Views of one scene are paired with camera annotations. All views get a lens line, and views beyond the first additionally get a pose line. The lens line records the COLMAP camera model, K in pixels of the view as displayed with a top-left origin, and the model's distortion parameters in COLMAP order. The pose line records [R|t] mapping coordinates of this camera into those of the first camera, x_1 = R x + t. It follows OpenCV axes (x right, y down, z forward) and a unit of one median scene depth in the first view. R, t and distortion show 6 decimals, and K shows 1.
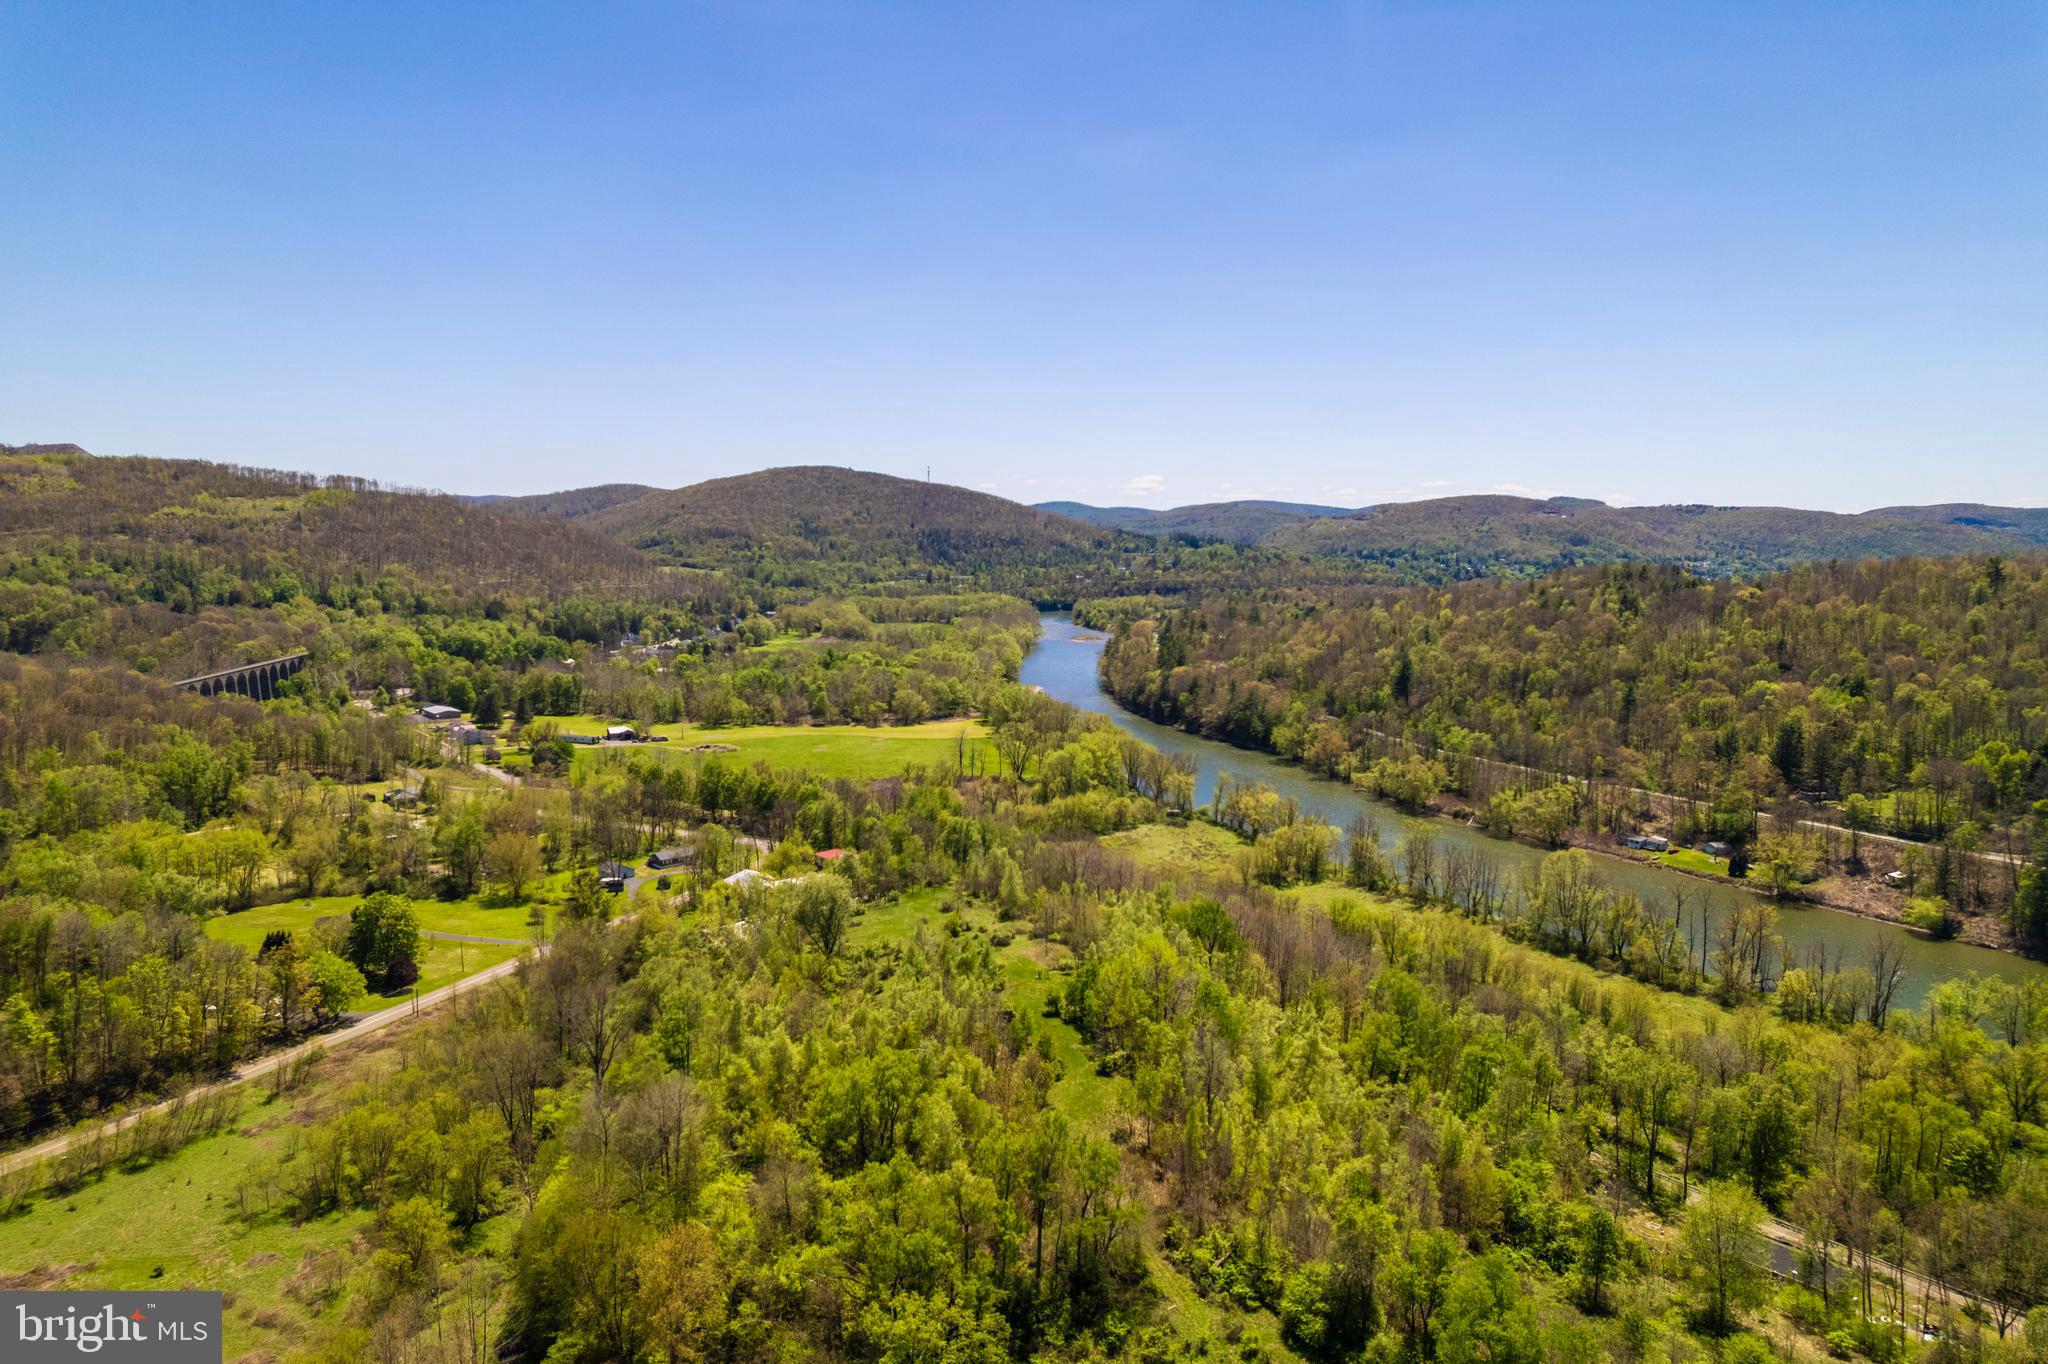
lens RADIAL K [[1306.8, 0, 1024.1], [0, 1306.8, 658.4], [0, 0, 1]] dist [-0.075623, 0.069733]
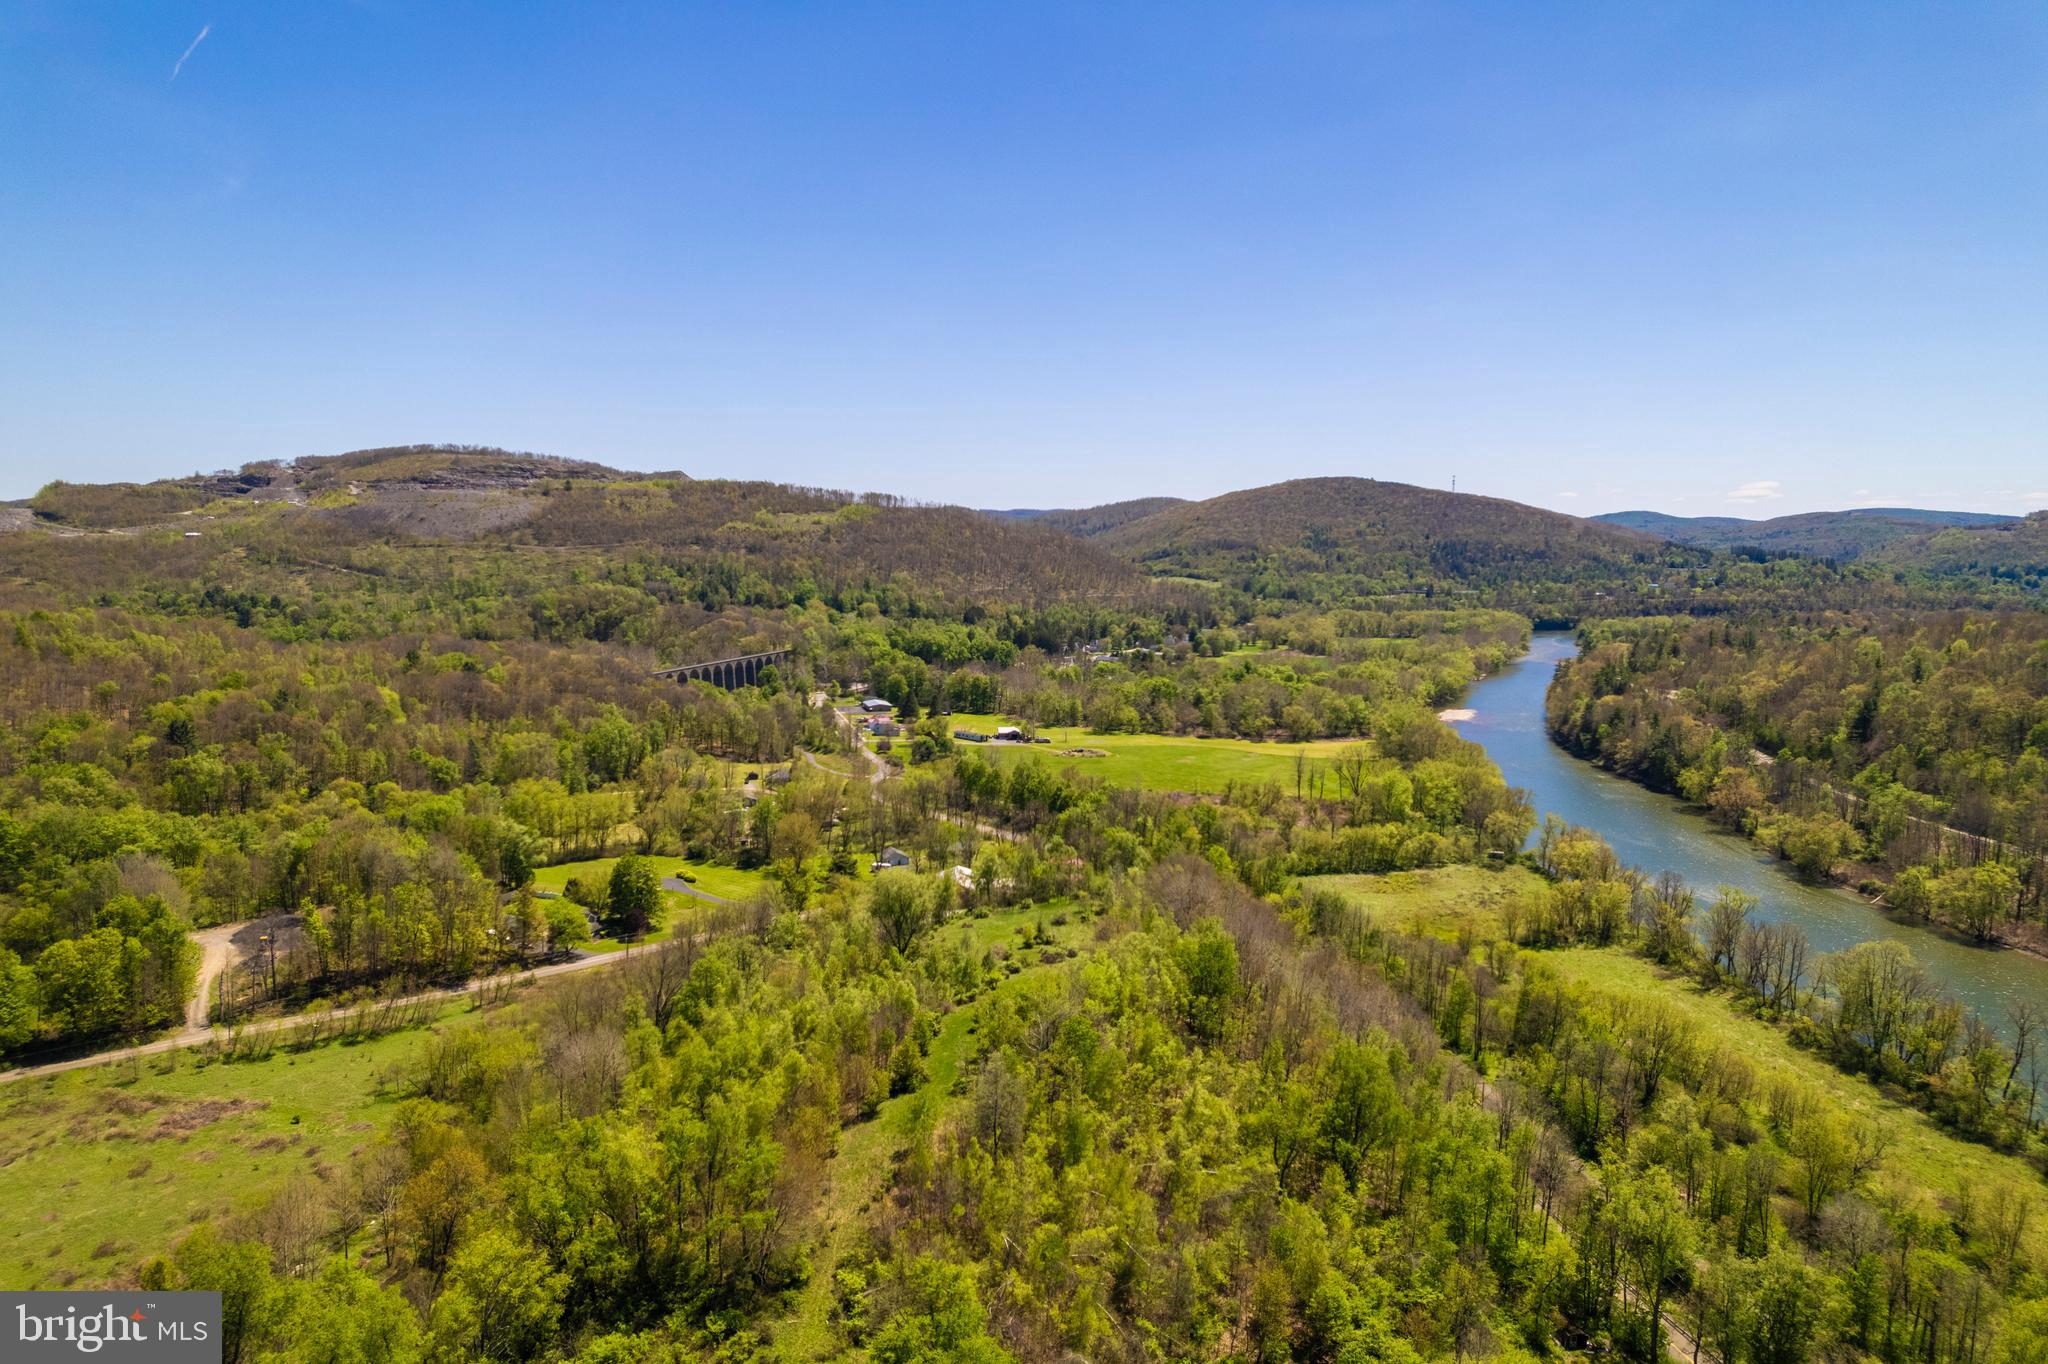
lens RADIAL K [[1306.0, 0, 1022.3], [0, 1306.0, 652.3], [0, 0, 1]] dist [-0.057662, 0.022722]
pose [[0.910073, 0.032867, -0.413142, 0.082410], [-0.038497, 0.999245, -0.005308, -0.001922], [0.412655, 0.020735, 0.910651, 0.019477]]
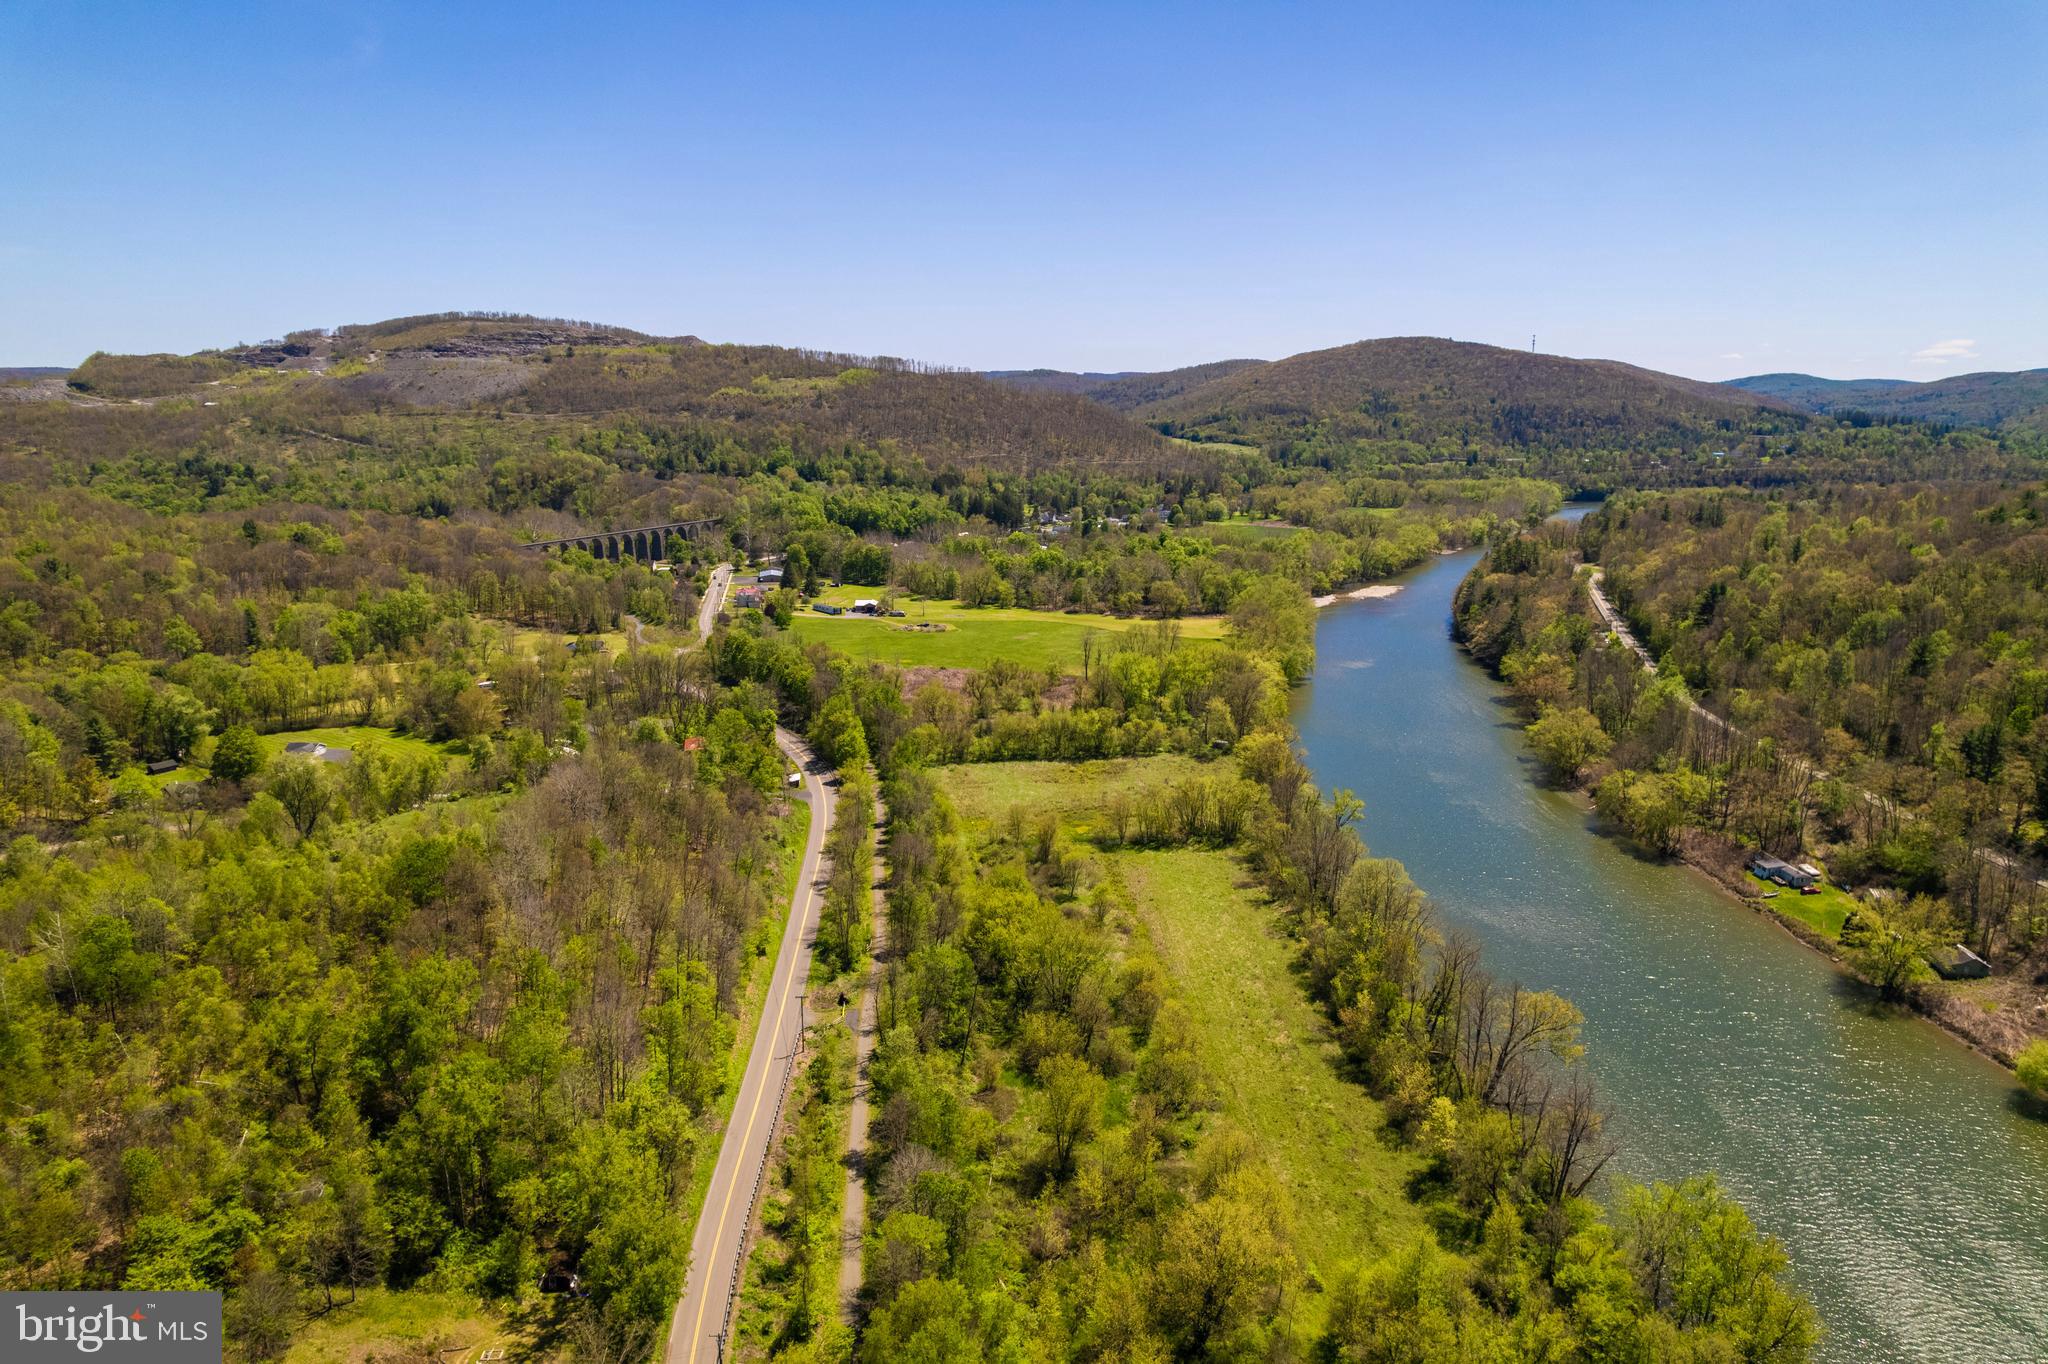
lens RADIAL K [[1330.9, 0, 1024.6], [0, 1330.9, 626.4], [0, 0, 1]] dist [-0.083937, 0.070991]
pose [[0.866303, 0.076926, -0.493560, 0.191817], [-0.043665, 0.995950, 0.078588, -0.008876], [0.497607, -0.046530, 0.866154, 0.089115]]
